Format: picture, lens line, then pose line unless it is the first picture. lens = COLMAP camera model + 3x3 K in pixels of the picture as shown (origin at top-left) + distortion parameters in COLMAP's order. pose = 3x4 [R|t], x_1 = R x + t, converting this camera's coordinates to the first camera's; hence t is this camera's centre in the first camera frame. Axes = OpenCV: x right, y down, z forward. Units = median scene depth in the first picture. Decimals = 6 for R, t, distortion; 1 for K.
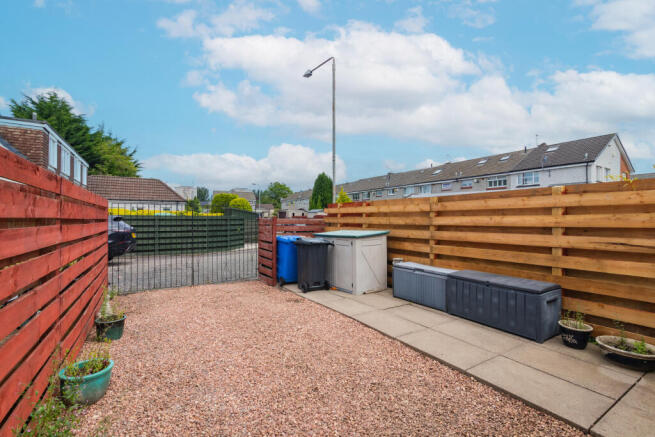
lens RADIAL K [[300.0, 0, 327.5], [0, 300.0, 218.5], [0, 0, 1]] dist [-0.001106, -0.000306]
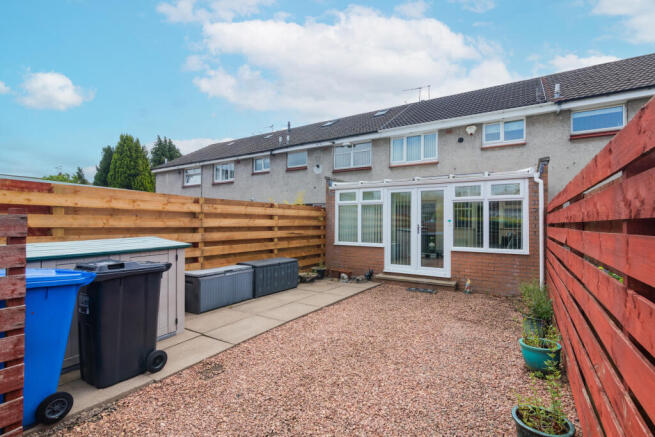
lens RADIAL K [[300.0, 0, 327.5], [0, 300.0, 218.5], [0, 0, 1]] dist [-0.001106, -0.000306]
pose [[-0.423135, 0.009349, 0.906019, -0.767180], [-0.011909, 0.999803, -0.015878, 0.005557], [-0.905989, -0.017509, -0.422940, 1.150292]]
